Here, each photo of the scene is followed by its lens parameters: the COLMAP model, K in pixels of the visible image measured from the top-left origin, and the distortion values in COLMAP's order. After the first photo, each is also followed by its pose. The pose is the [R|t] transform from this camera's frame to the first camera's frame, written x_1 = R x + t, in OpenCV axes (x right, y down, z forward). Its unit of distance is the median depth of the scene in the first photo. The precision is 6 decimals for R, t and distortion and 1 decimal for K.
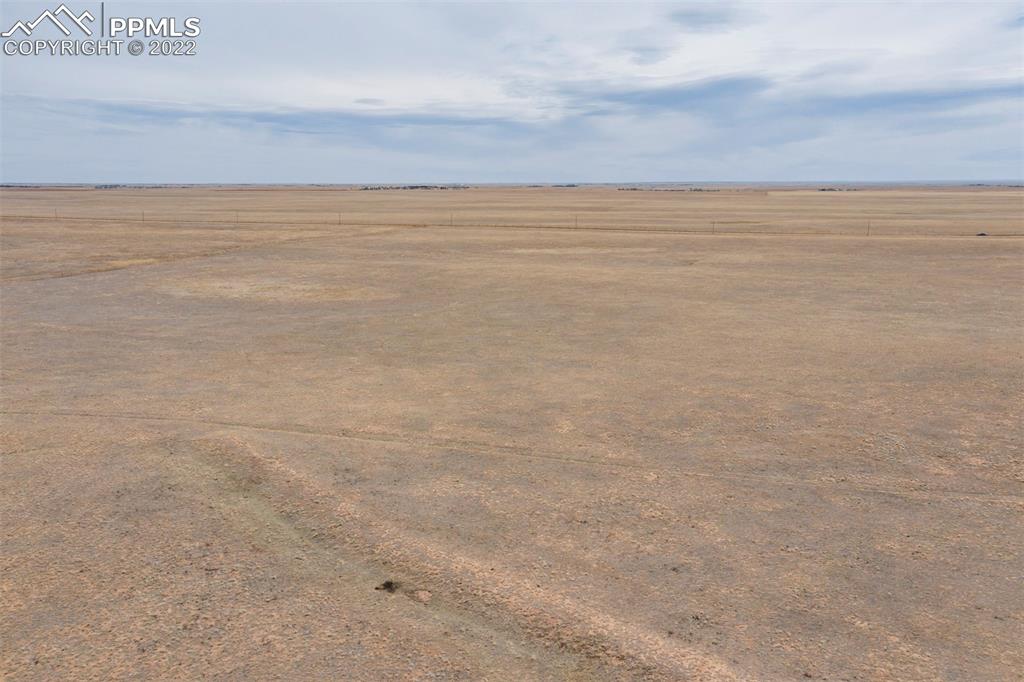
lens RADIAL K [[825.3, 0, 510.6], [0, 825.3, 336.6], [0, 0, 1]] dist [0.011242, 0.007704]
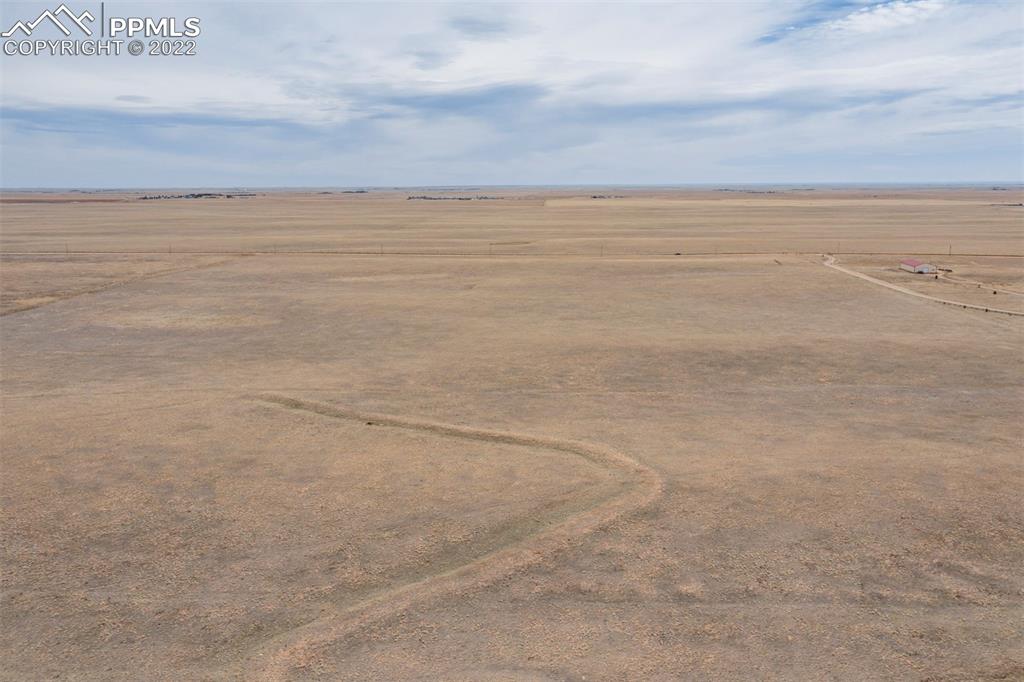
lens RADIAL K [[825.3, 0, 514.3], [0, 825.3, 328.0], [0, 0, 1]] dist [0.011242, 0.007704]
pose [[0.967654, -0.045892, 0.248073, -0.061008], [0.049304, 0.998755, -0.007553, -0.003015], [-0.247417, 0.019539, 0.968712, -0.362486]]
